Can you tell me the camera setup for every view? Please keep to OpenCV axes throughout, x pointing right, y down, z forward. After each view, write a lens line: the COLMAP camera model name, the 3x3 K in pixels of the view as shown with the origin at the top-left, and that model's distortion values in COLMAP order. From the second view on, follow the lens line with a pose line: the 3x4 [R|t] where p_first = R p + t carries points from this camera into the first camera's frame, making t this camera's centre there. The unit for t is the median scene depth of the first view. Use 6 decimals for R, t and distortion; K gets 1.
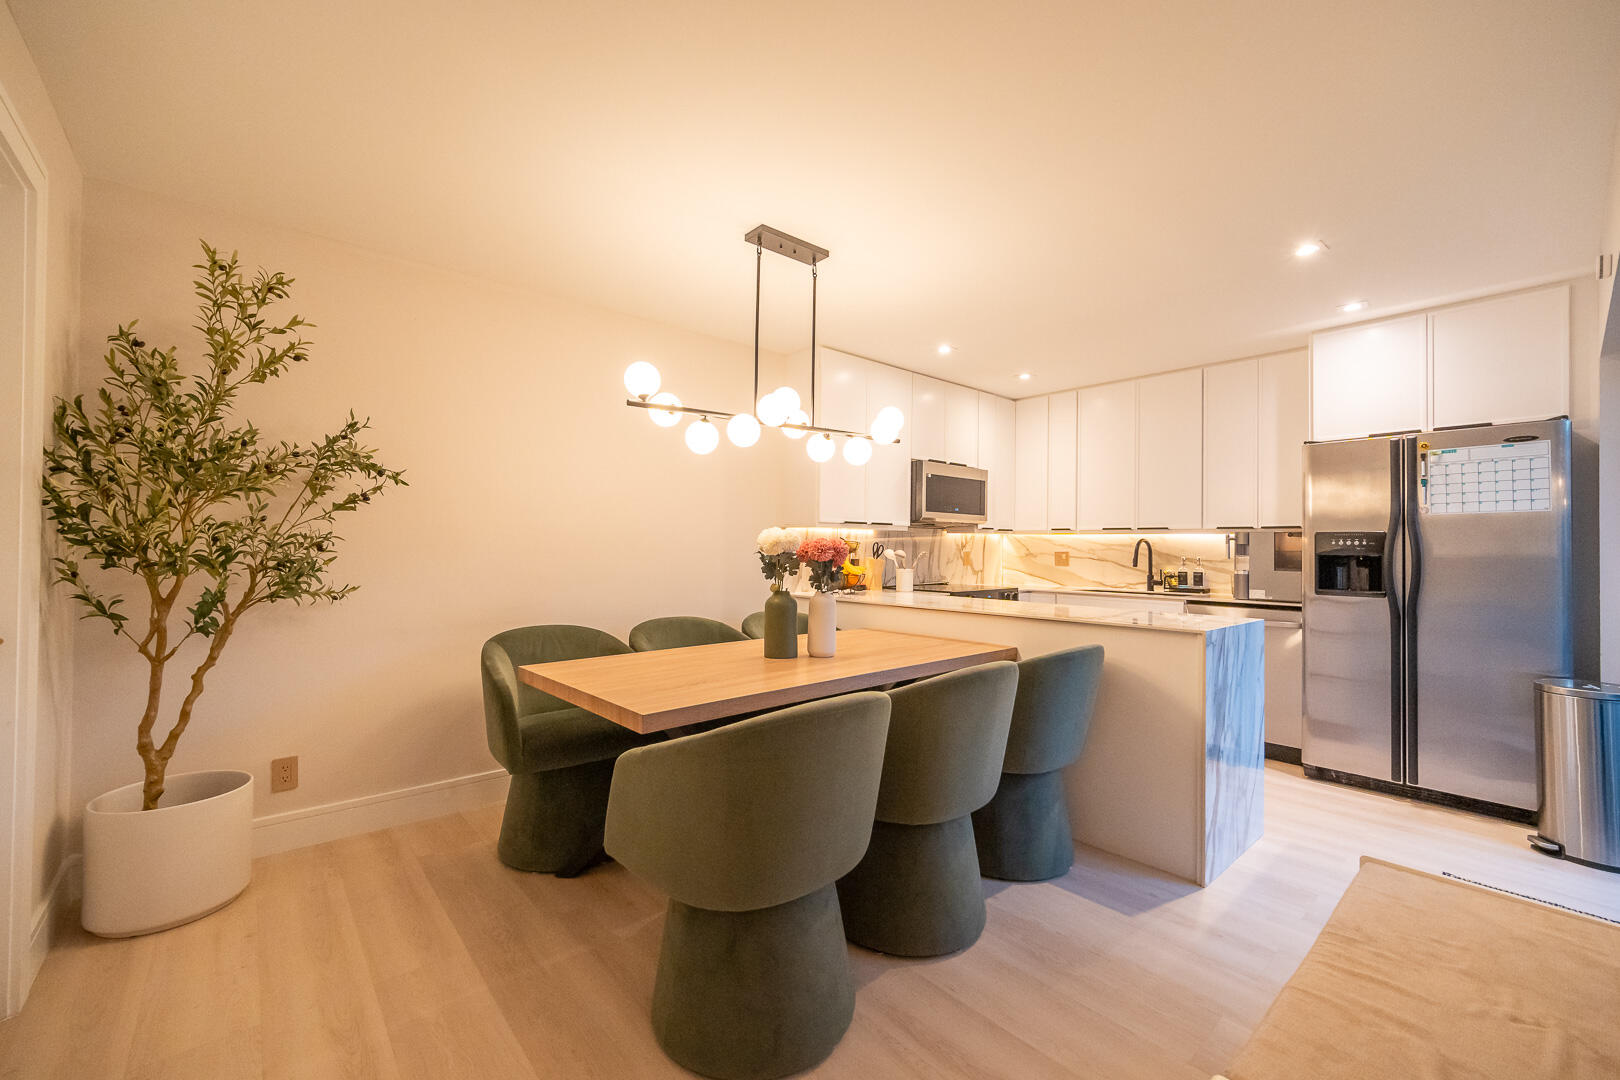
lens RADIAL K [[650.8, 0, 802.4], [0, 650.8, 541.0], [0, 0, 1]] dist [0.000940, 0.000236]
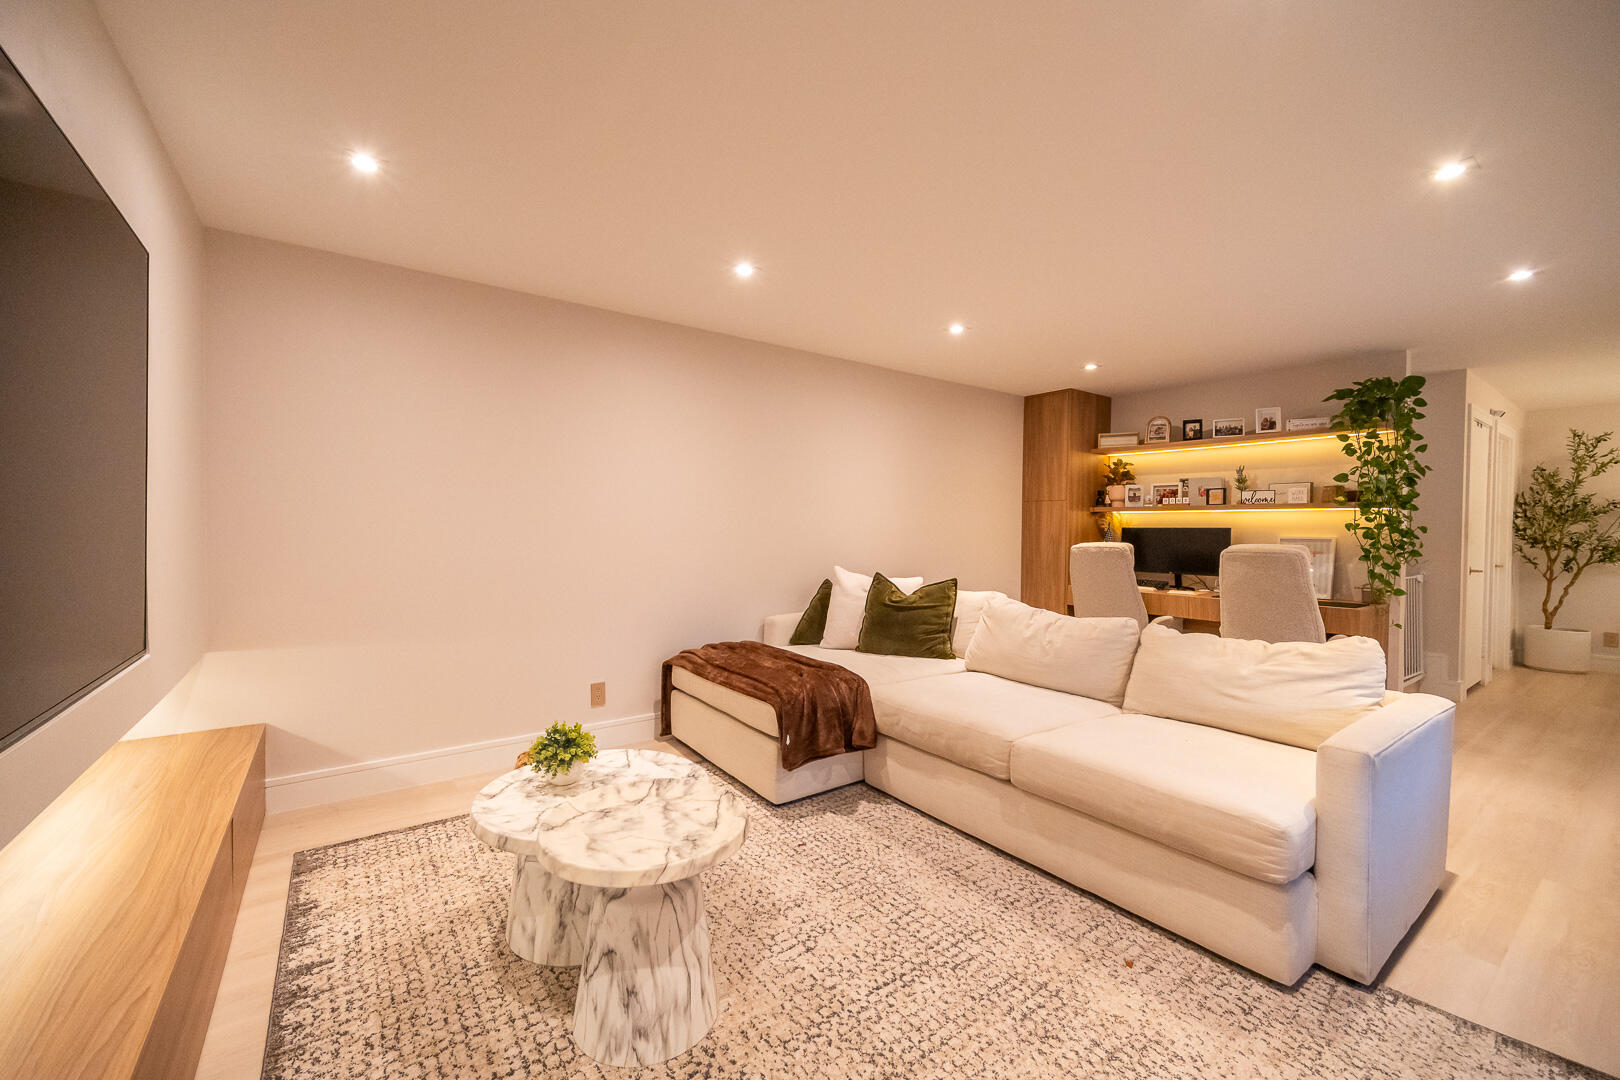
lens RADIAL K [[638.8, 0, 803.4], [0, 638.8, 539.8], [0, 0, 1]] dist [0.001180, 0.000952]
pose [[-0.089636, 0.007497, -0.995946, 1.725307], [-0.000183, 0.999972, 0.007544, -0.013819], [0.995975, 0.000859, -0.089632, -1.649360]]
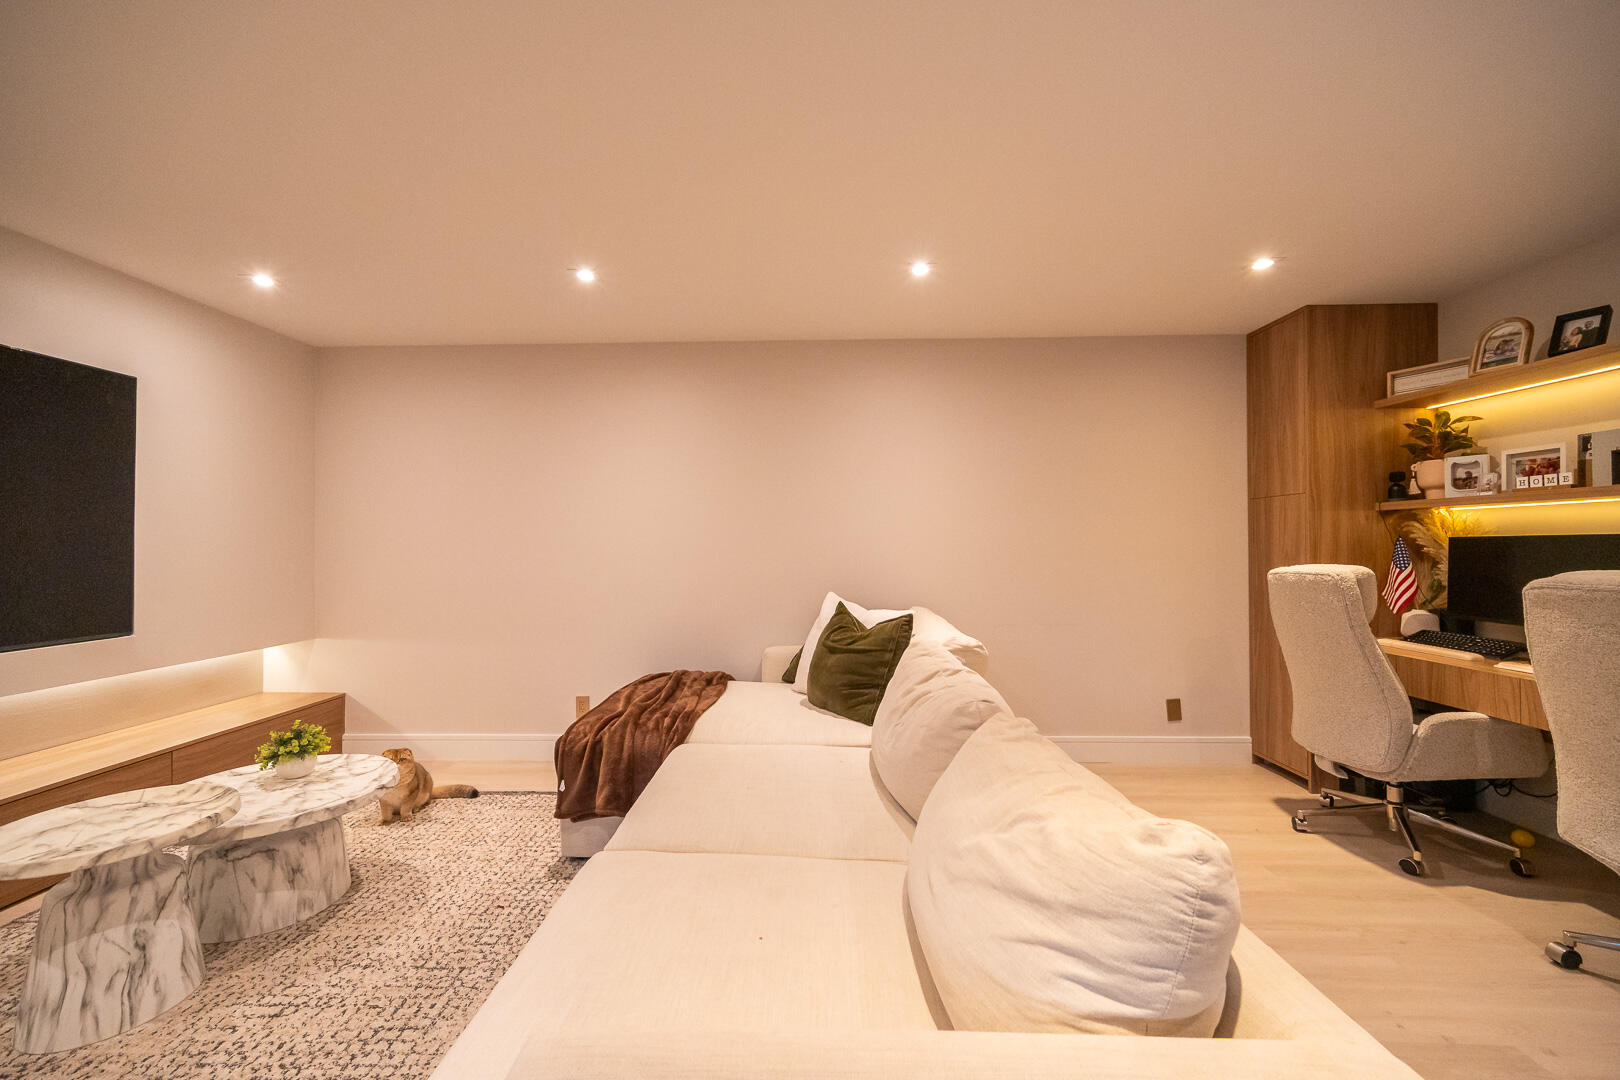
lens RADIAL K [[641.4, 0, 807.5], [0, 641.4, 541.7], [0, 0, 1]] dist [0.001129, 0.001039]
pose [[-0.673510, -0.014085, -0.739044, 1.125683], [0.004882, 0.999712, -0.023502, -0.009485], [0.739162, -0.019437, -0.673248, -0.845154]]
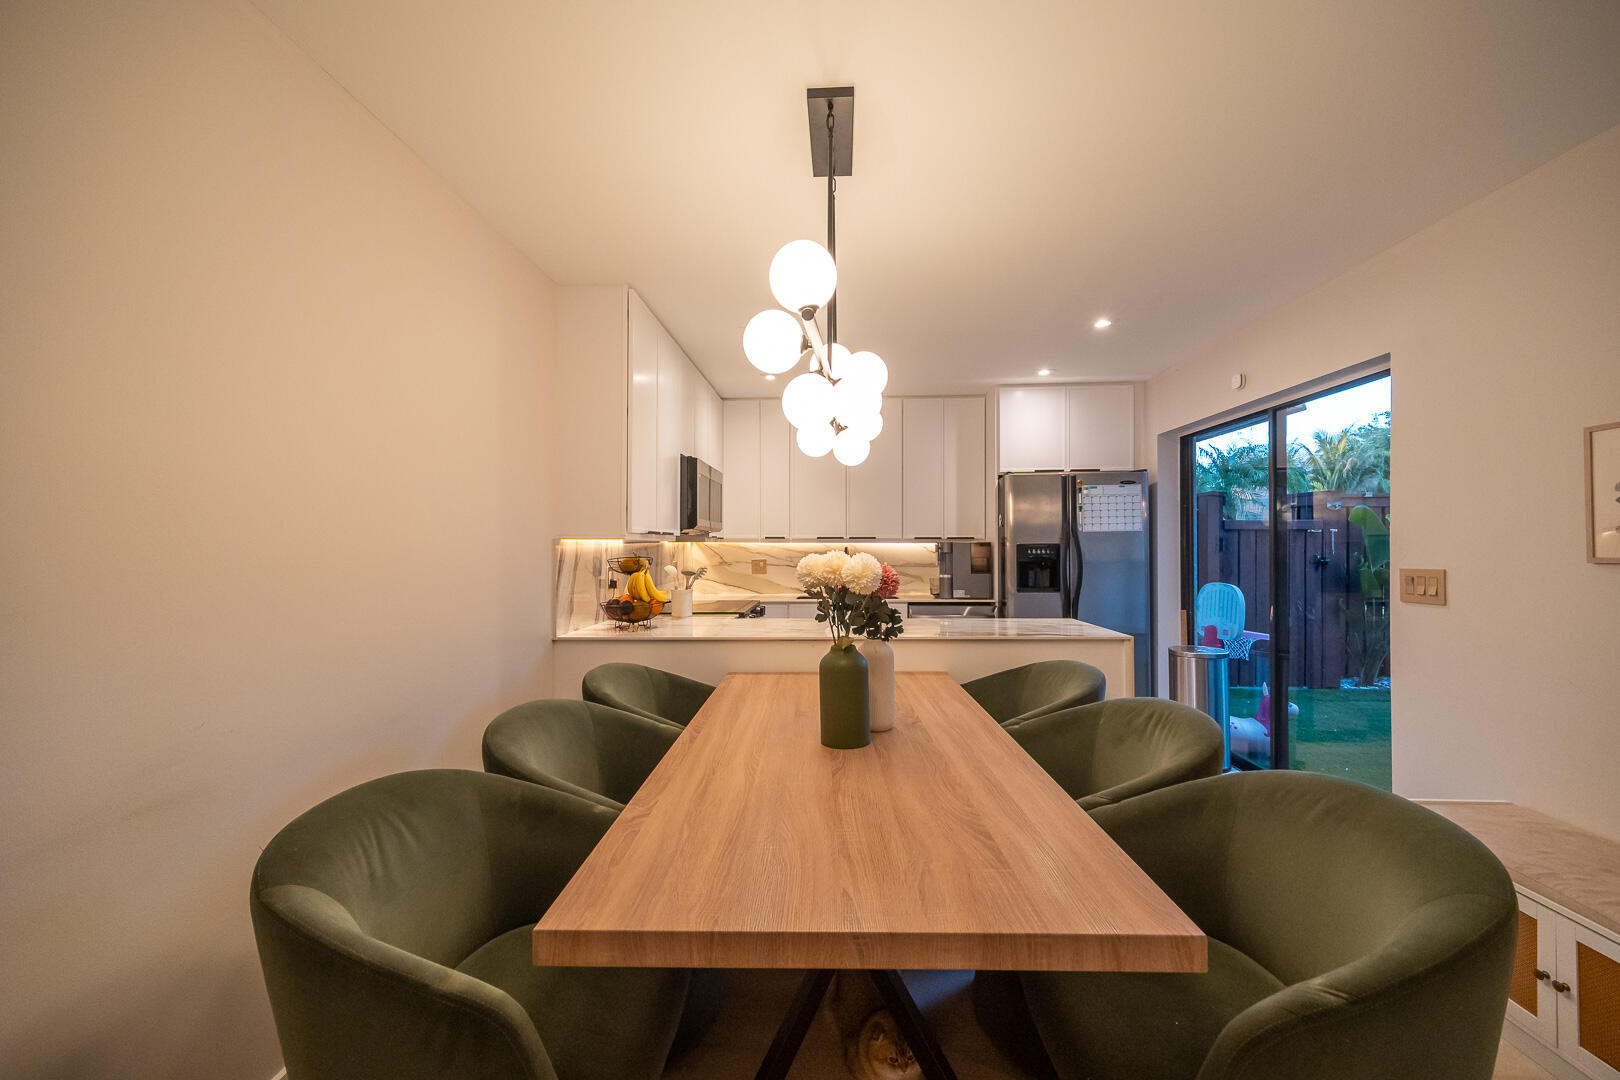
lens RADIAL K [[646.5, 0, 800.9], [0, 646.5, 544.1], [0, 0, 1]] dist [0.002447, 0.000205]
pose [[0.691638, -0.009367, 0.722184, -0.563630], [0.002918, 0.999944, 0.010175, -0.036103], [-0.722239, -0.004930, 0.691626, 0.584709]]
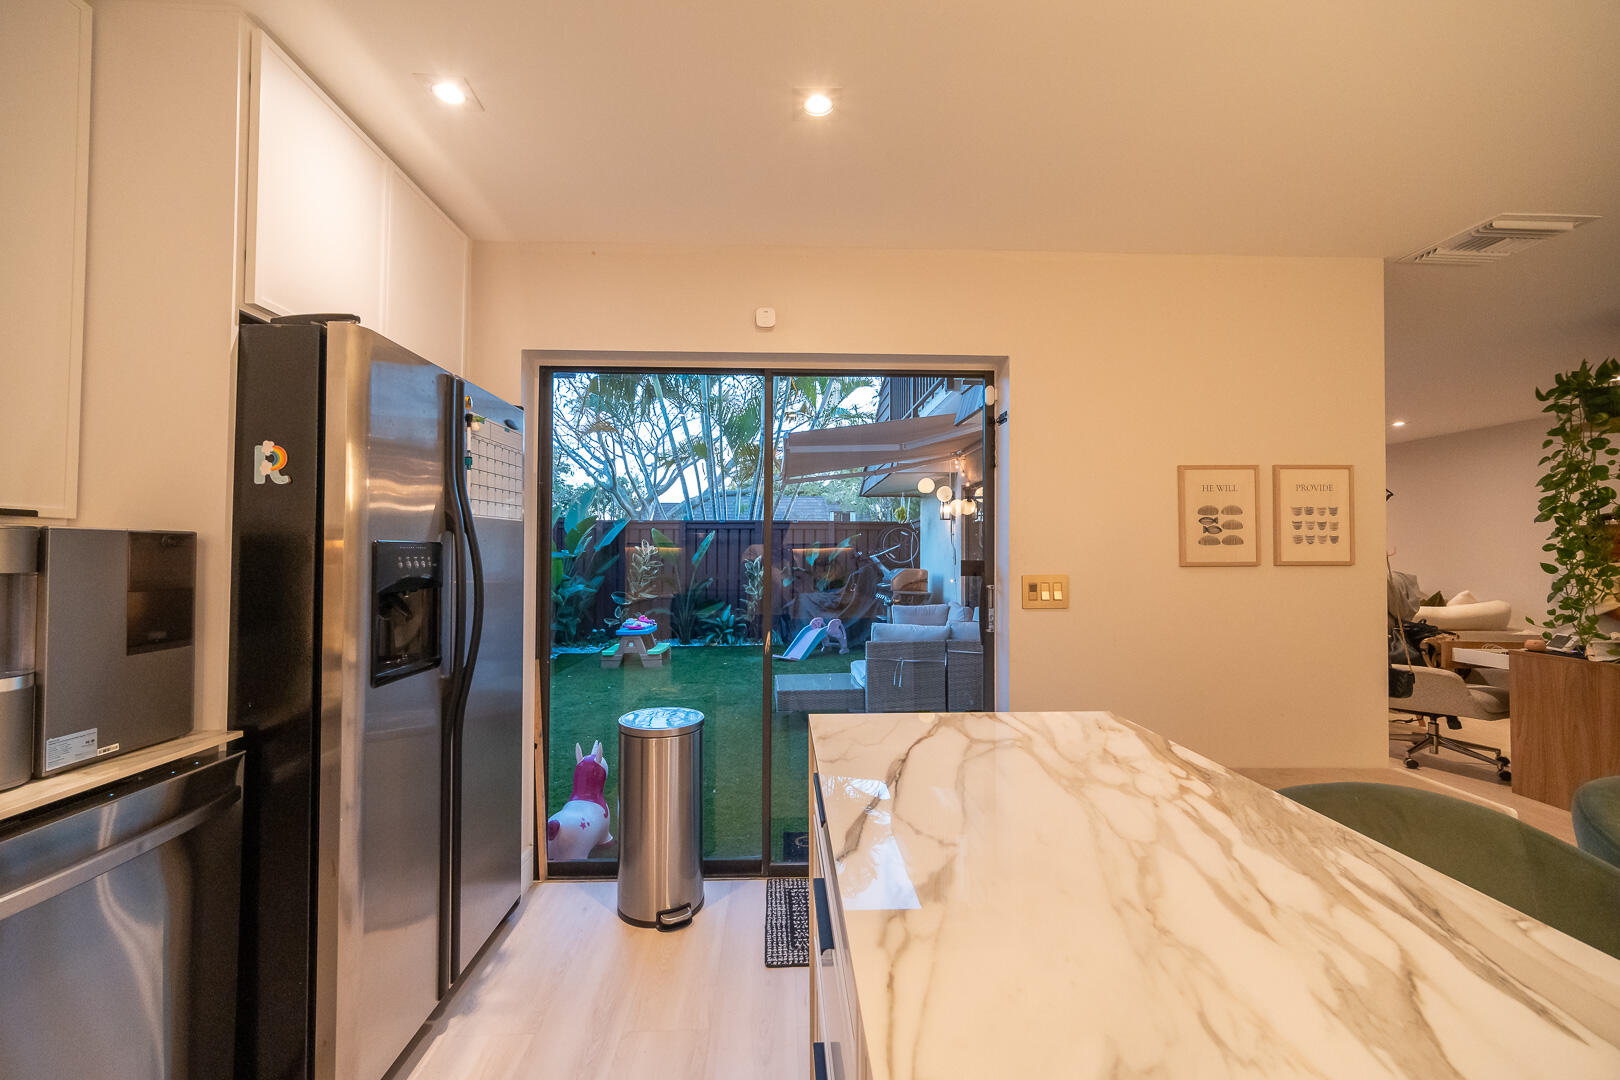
lens RADIAL K [[638.8, 0, 803.4], [0, 638.8, 539.8], [0, 0, 1]] dist [0.001180, 0.000952]
pose [[-0.779530, 0.000923, 0.626364, 0.422620], [-0.017327, 0.999584, -0.023038, -0.012646], [-0.626125, -0.028812, -0.779190, 1.557295]]
